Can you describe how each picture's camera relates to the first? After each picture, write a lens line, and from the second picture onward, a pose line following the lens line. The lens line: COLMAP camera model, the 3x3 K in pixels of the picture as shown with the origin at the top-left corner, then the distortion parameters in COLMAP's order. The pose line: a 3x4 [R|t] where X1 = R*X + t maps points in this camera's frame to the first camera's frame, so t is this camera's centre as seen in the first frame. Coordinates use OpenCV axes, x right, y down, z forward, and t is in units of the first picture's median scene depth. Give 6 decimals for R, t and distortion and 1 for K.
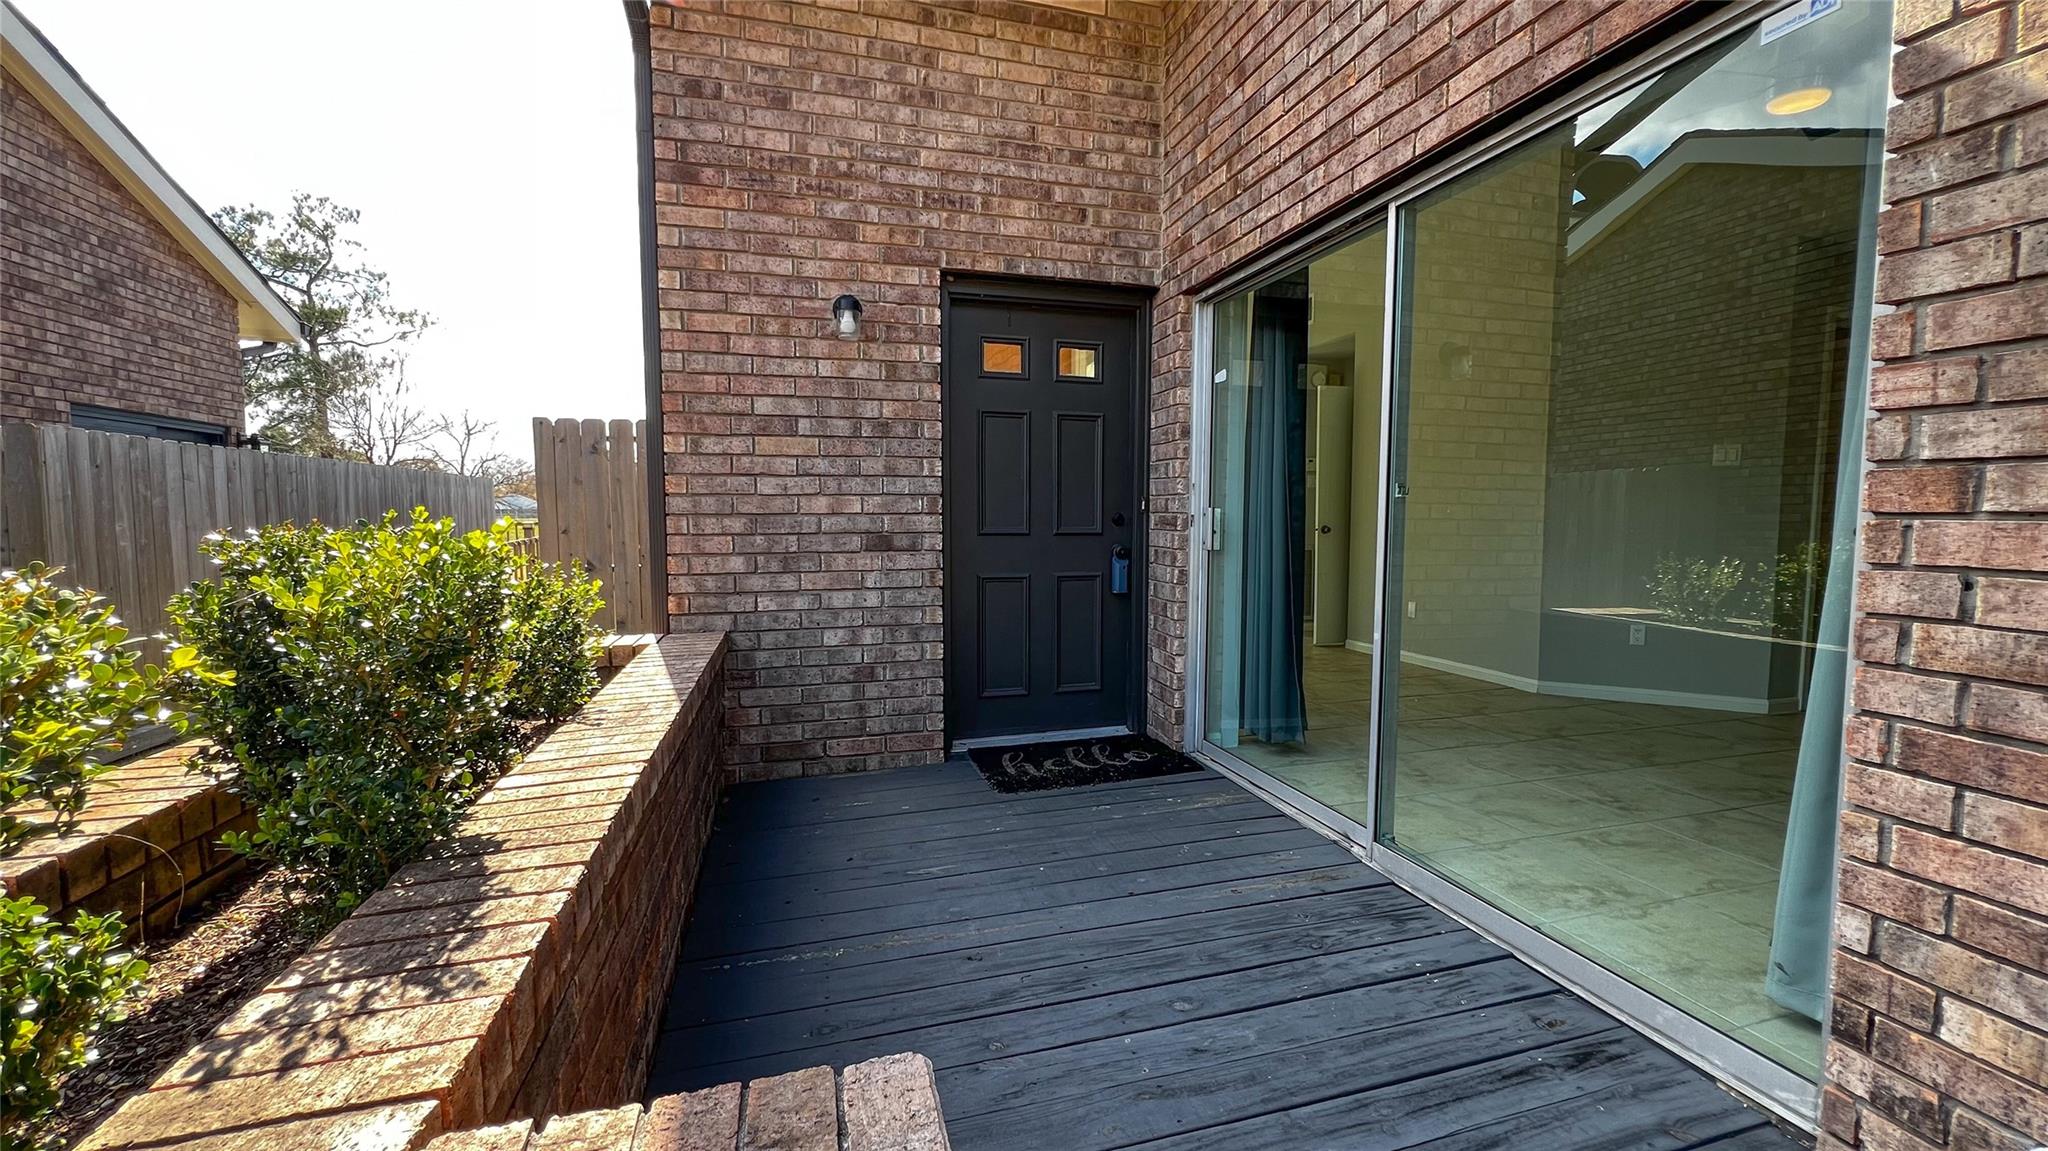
lens RADIAL K [[824.2, 0, 1021.4], [0, 824.2, 570.4], [0, 0, 1]] dist [-0.000462, 0.000578]
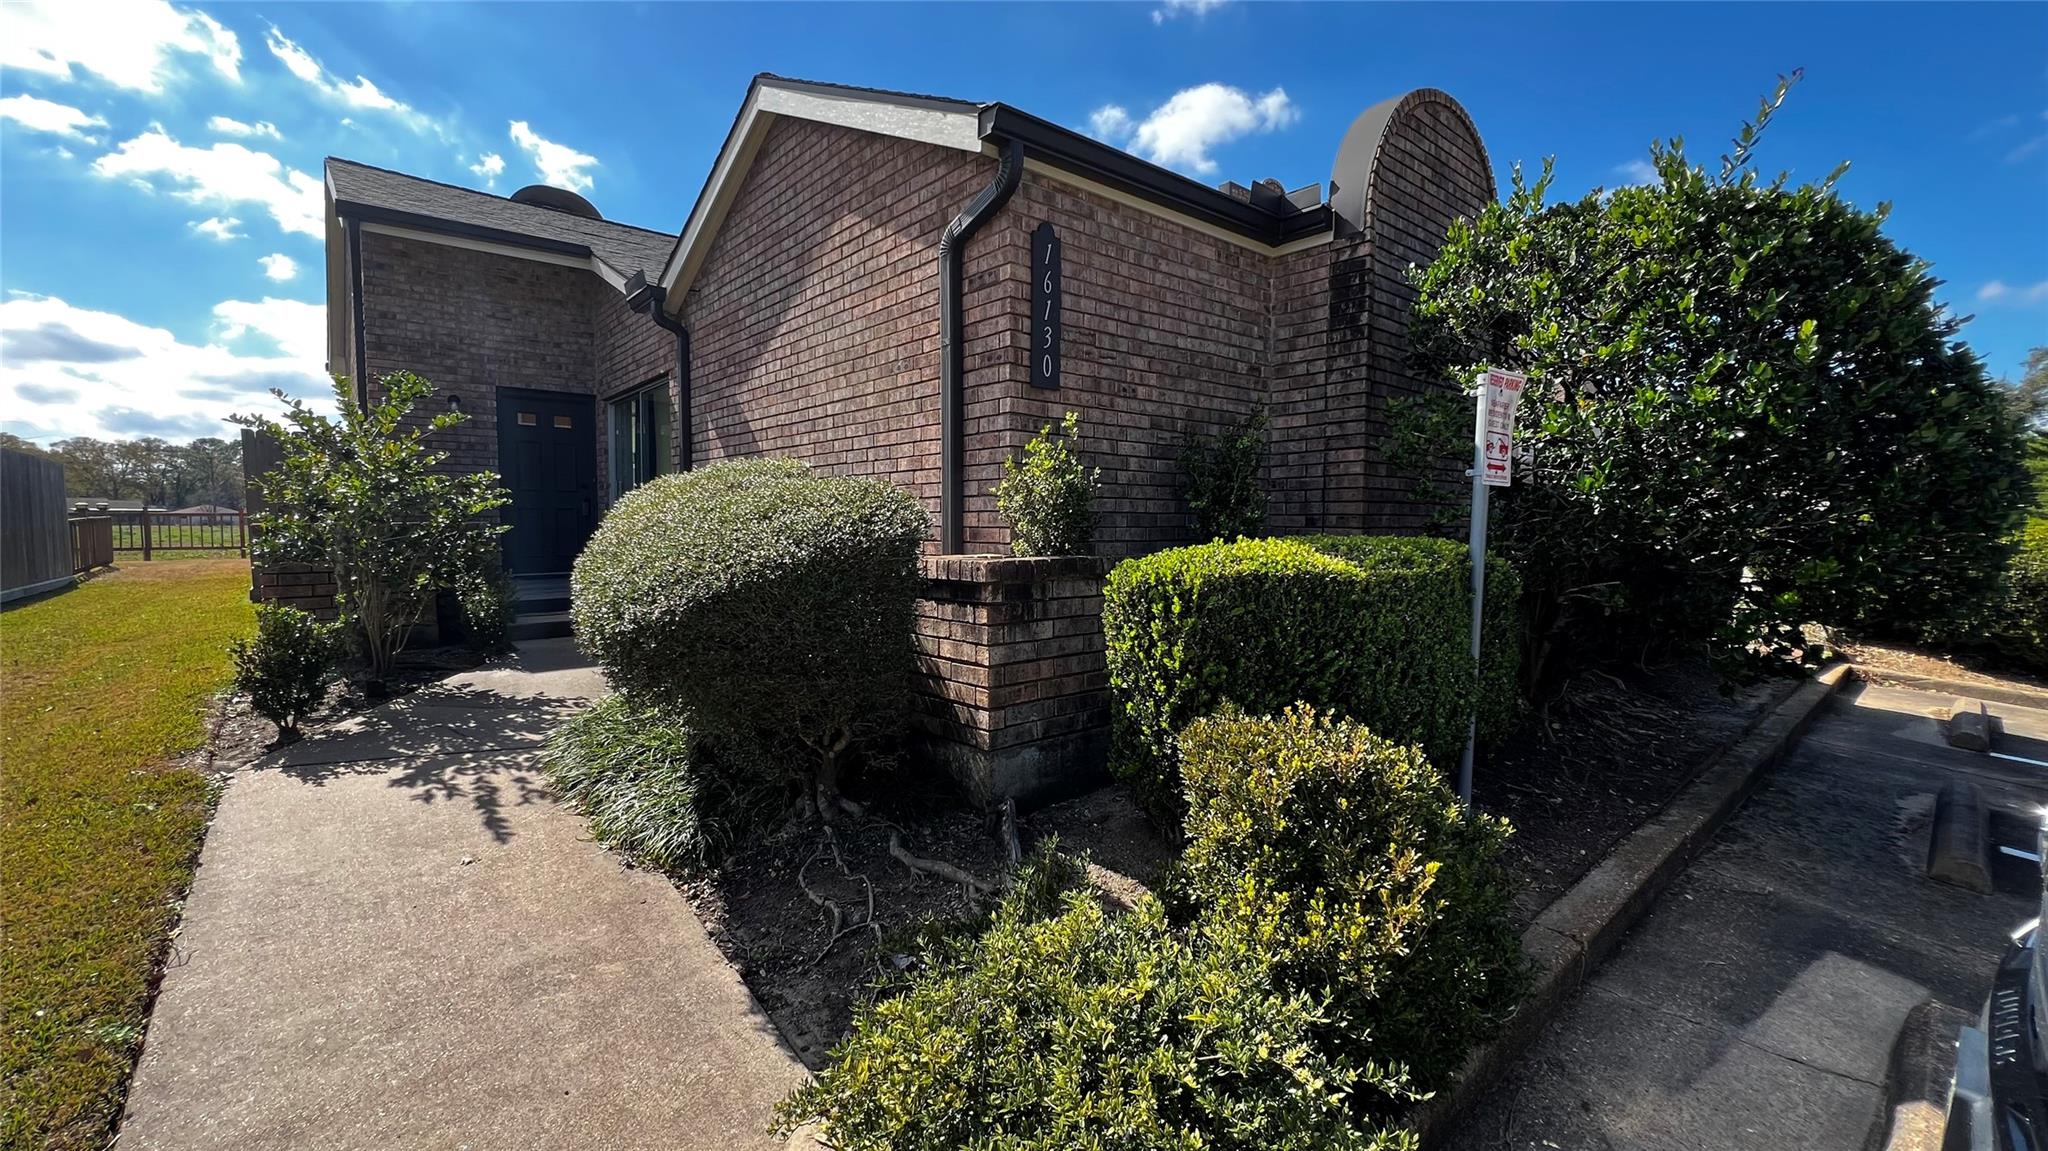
lens RADIAL K [[824.2, 0, 1021.4], [0, 824.2, 570.4], [0, 0, 1]] dist [-0.000462, 0.000578]
pose [[0.908168, -0.020195, 0.418118, 0.311574], [0.023851, 0.999709, -0.003521, 0.267237], [-0.417926, 0.013171, 0.908386, -2.062623]]
